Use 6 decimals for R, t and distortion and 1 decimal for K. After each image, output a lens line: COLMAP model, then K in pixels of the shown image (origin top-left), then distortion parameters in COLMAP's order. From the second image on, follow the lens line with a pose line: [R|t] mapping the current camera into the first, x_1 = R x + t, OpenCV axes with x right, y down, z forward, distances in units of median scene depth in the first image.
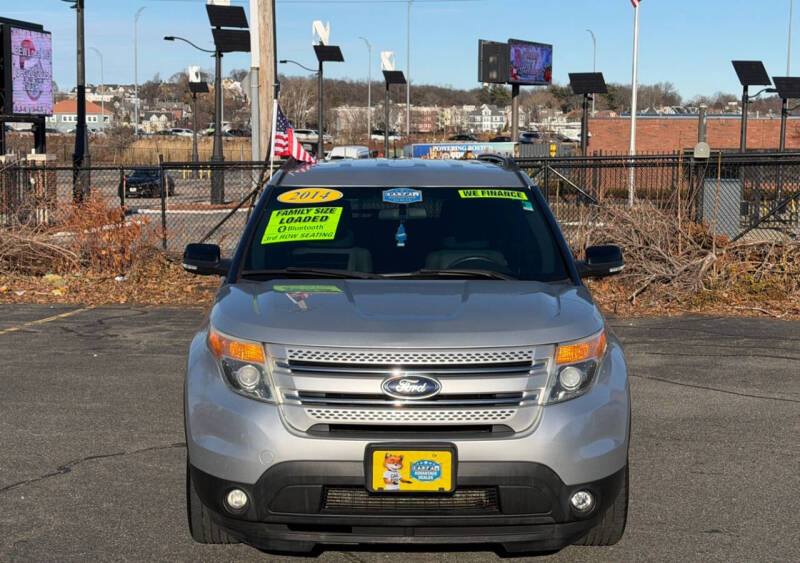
lens RADIAL K [[1383.6, 0, 400.0], [0, 1383.6, 281.5], [0, 0, 1]] dist [0.166324, -0.108325]
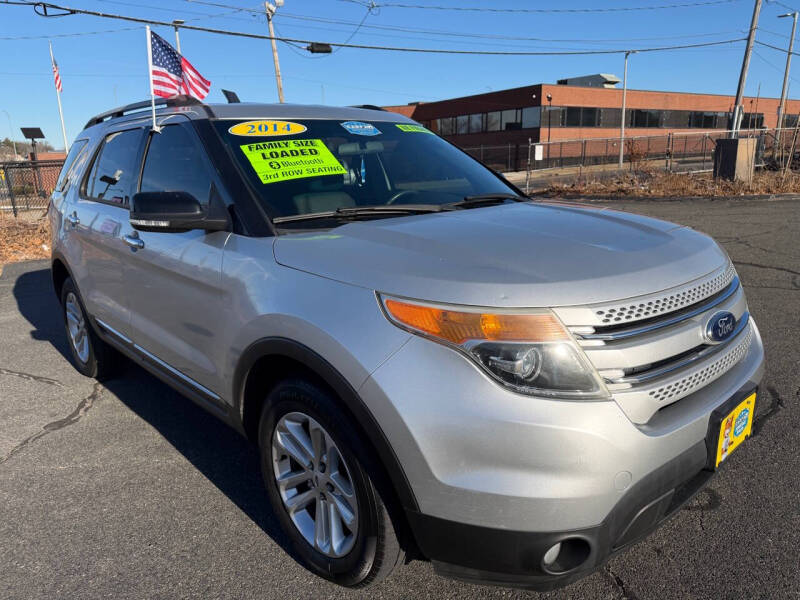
lens RADIAL K [[563.6, 0, 402.5], [0, 563.6, 303.9], [0, 0, 1]] dist [0.000357, -0.000544]
pose [[0.743351, -0.189619, 0.641462, -0.252385], [0.096928, 0.979392, 0.177189, -0.009026], [-0.661842, -0.069538, 0.746412, 0.677673]]
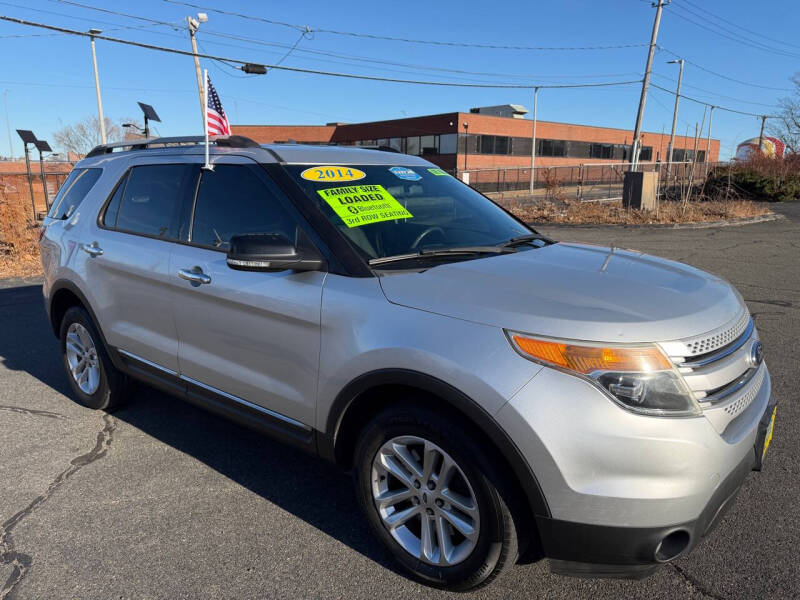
lens RADIAL K [[558.7, 0, 402.6], [0, 558.7, 305.6], [0, 0, 1]] dist [0.029315, -0.029581]
pose [[0.636385, -0.174180, 0.751449, -0.339730], [0.078603, 0.983744, 0.161458, -0.031995], [-0.767356, -0.043683, 0.639731, 0.721946]]
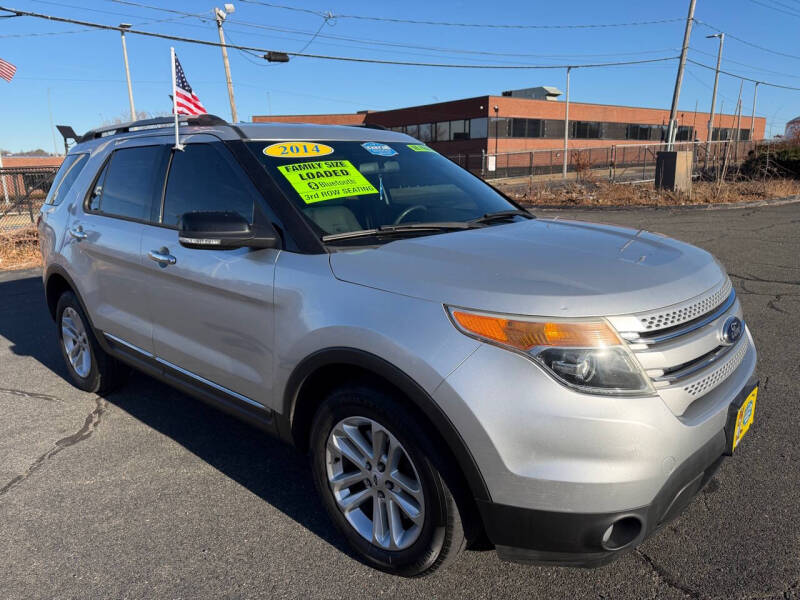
lens RADIAL K [[559.9, 0, 403.4], [0, 559.9, 304.5], [0, 0, 1]] dist [0.021823, -0.023362]
pose [[0.678571, -0.193394, 0.708619, -0.303561], [0.096301, 0.979814, 0.175190, -0.020367], [-0.728195, -0.050638, 0.683497, 0.695972]]
